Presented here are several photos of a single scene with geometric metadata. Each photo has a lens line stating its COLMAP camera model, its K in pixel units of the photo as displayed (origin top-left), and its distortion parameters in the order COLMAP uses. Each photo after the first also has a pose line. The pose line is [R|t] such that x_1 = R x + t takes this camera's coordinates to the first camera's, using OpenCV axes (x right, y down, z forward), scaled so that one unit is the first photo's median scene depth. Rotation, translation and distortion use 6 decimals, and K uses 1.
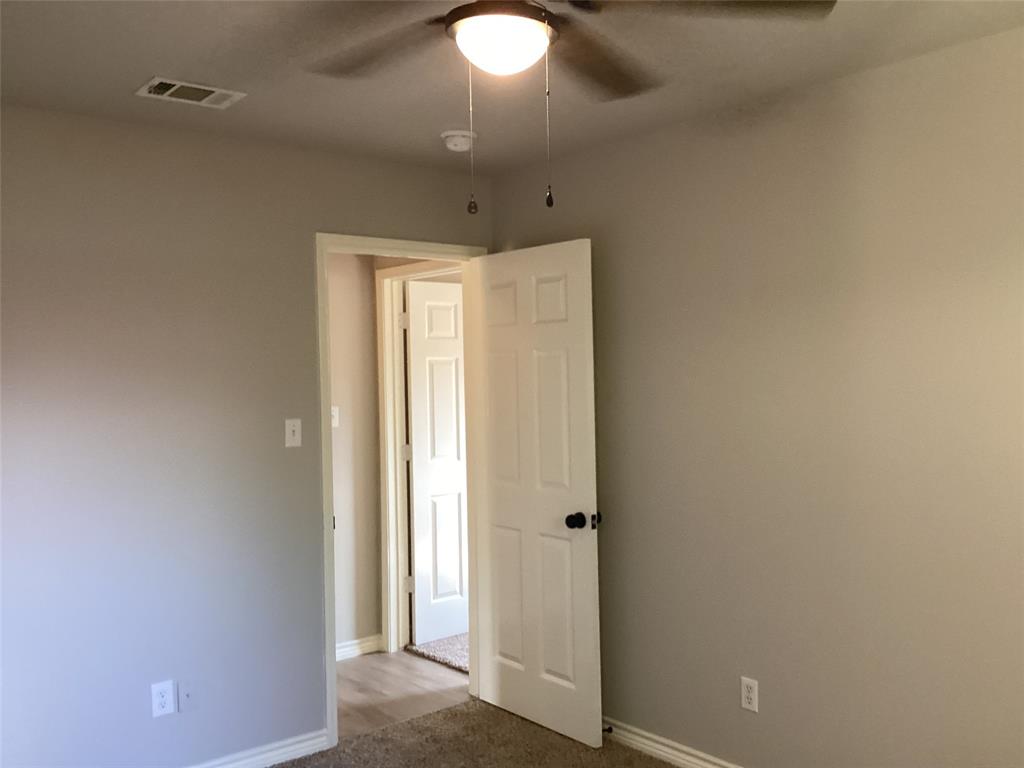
lens RADIAL K [[930.5, 0, 512.7], [0, 930.5, 379.4], [0, 0, 1]] dist [0.026061, 0.000000]
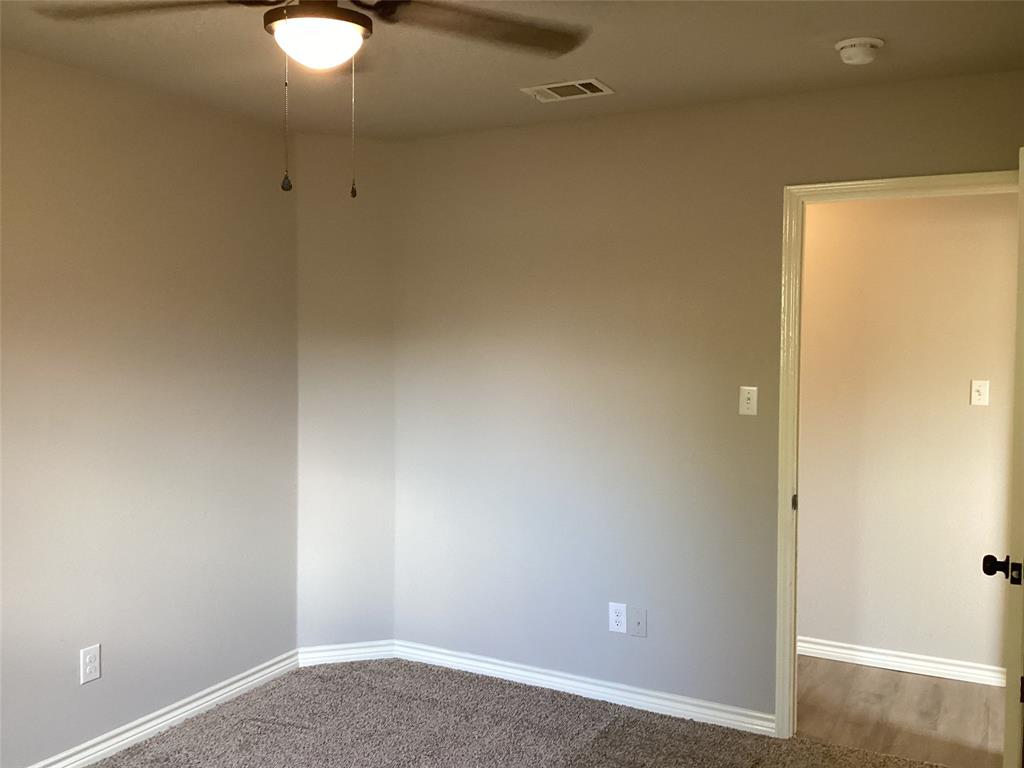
lens RADIAL K [[930.5, 0, 512.9], [0, 930.5, 387.8], [0, 0, 1]] dist [0.026061, 0.000000]
pose [[0.375651, 0.085861, -0.922775, 0.561172], [-0.019886, 0.996217, 0.084599, -0.031821], [0.926548, -0.013429, 0.375937, 0.417990]]
